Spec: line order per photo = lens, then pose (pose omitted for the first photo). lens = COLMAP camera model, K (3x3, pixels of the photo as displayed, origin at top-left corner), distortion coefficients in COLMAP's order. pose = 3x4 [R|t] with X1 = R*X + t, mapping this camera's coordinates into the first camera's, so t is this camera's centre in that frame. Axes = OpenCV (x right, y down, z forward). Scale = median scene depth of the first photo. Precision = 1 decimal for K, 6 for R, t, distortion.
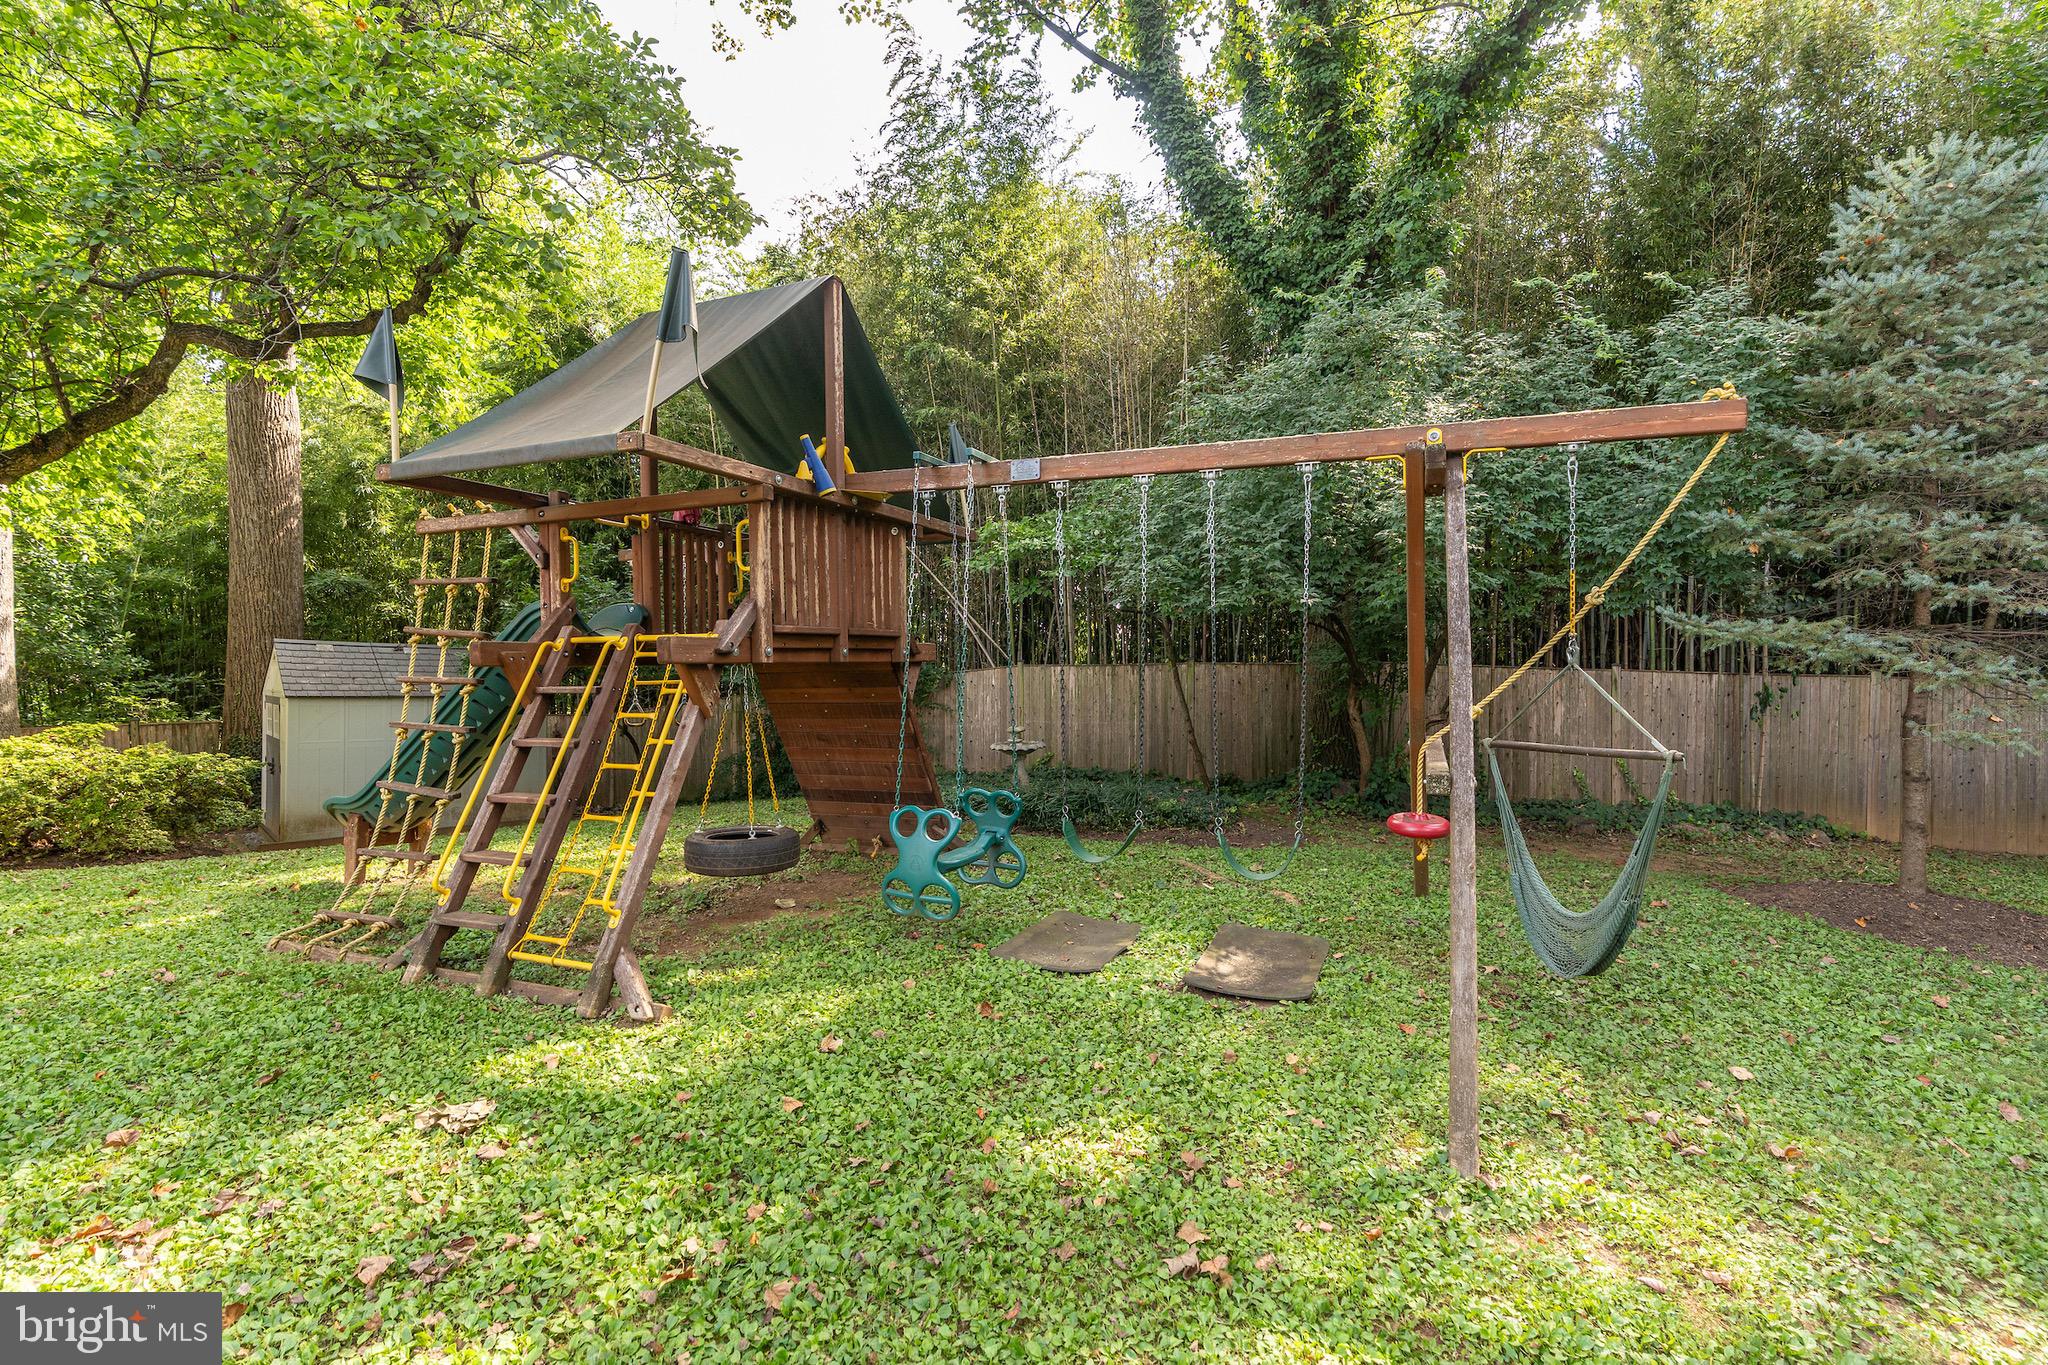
lens RADIAL K [[947.1, 0, 1017.4], [0, 947.1, 676.5], [0, 0, 1]] dist [-0.000672, 0.001578]
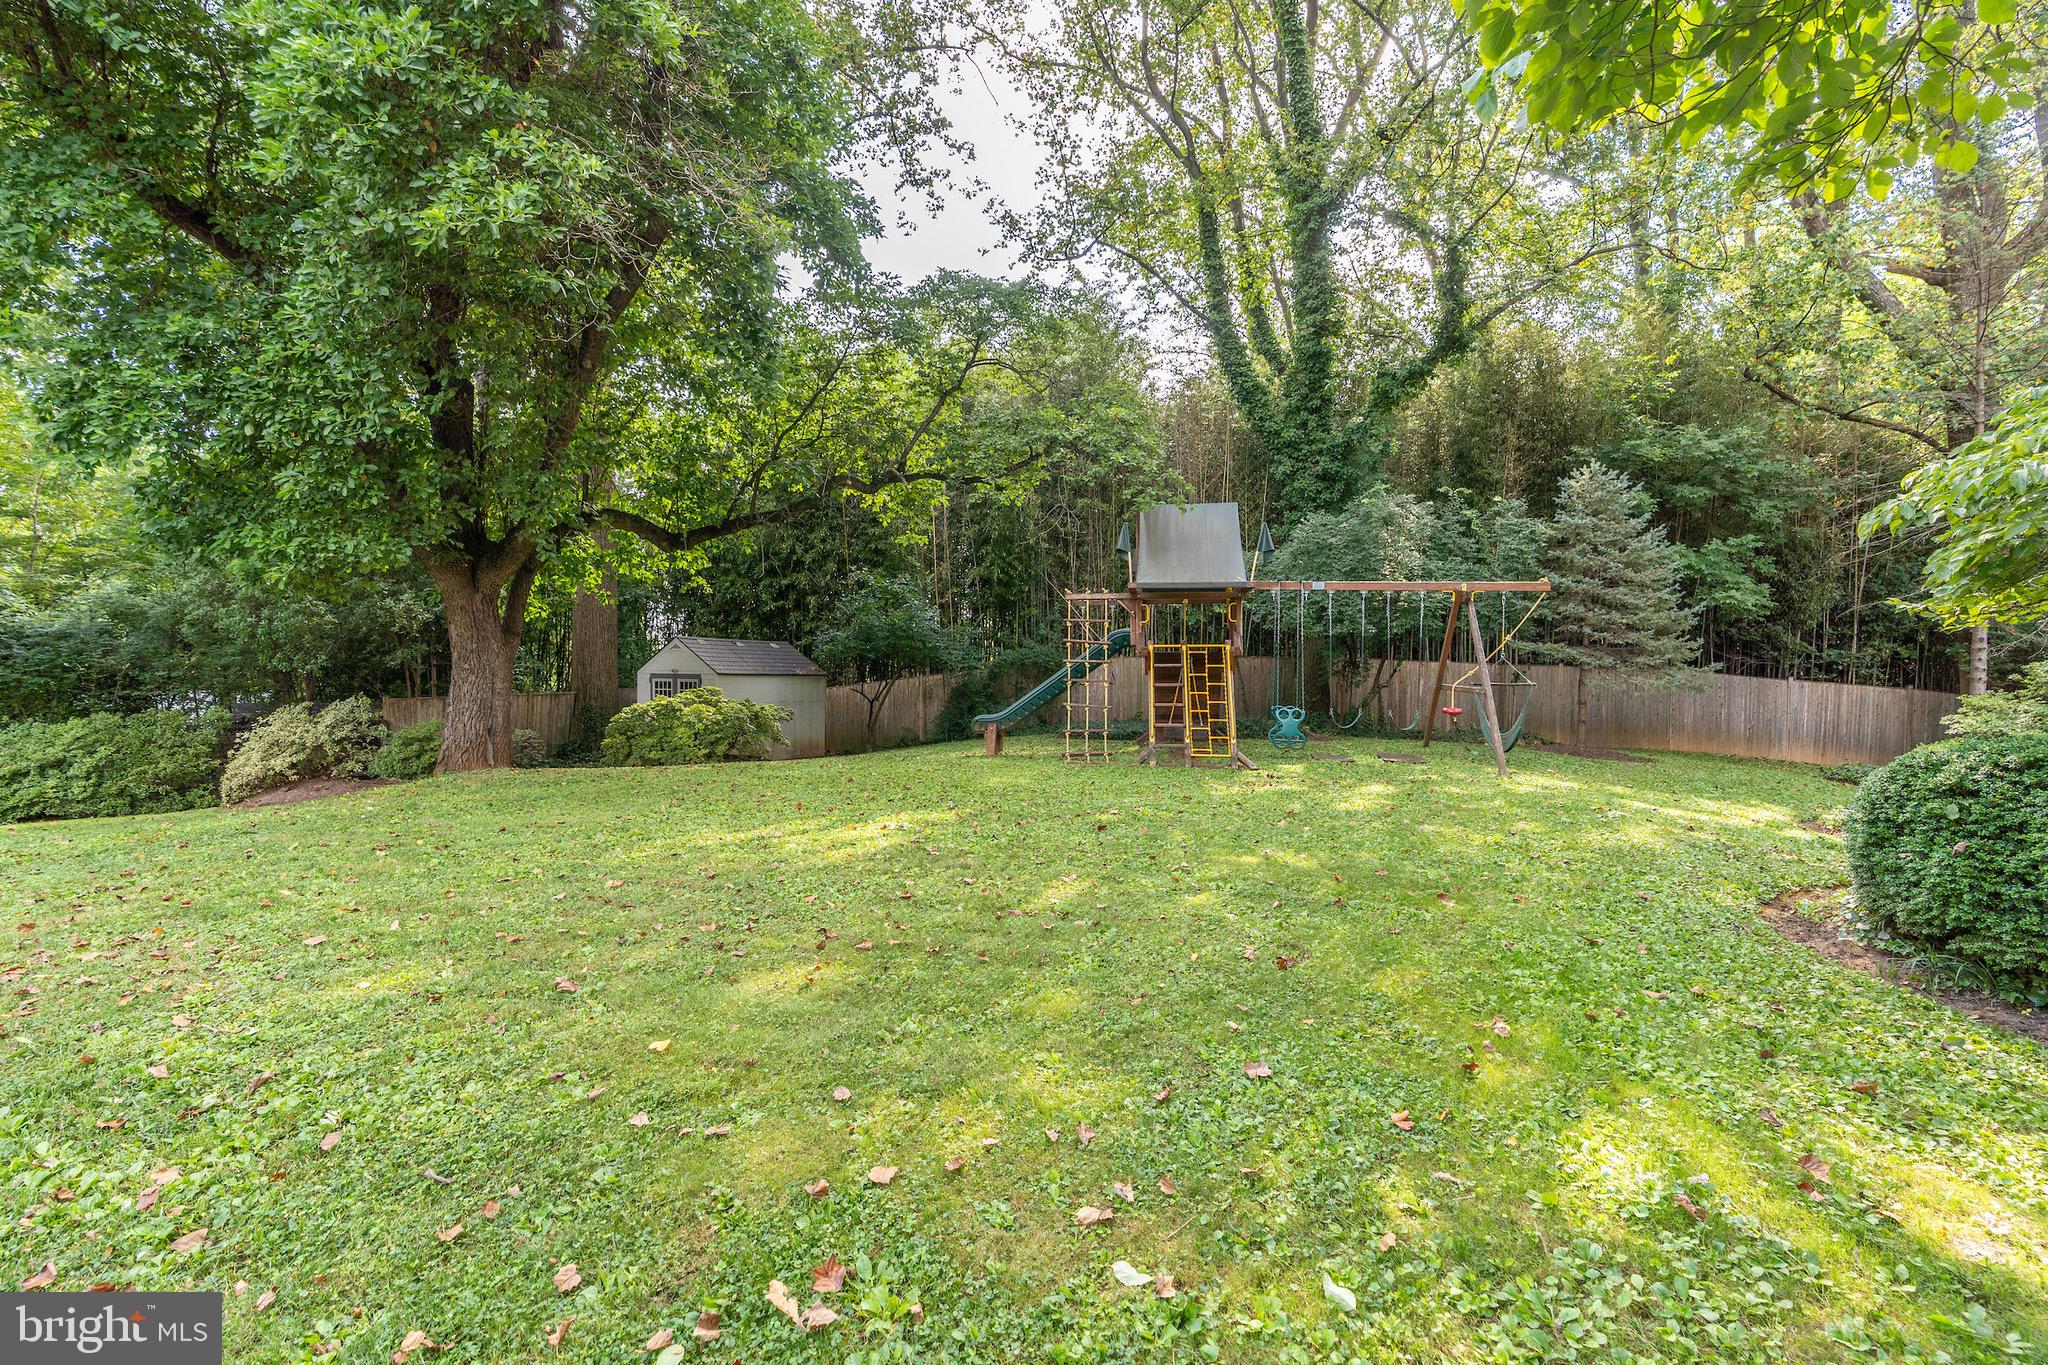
lens RADIAL K [[947.1, 0, 1029.4], [0, 947.1, 675.5], [0, 0, 1]] dist [-0.000672, 0.001578]
pose [[0.968347, 0.003750, 0.249579, -1.267060], [-0.005862, 0.999953, 0.007717, 0.019733], [-0.249538, -0.008935, 0.968324, -1.228440]]
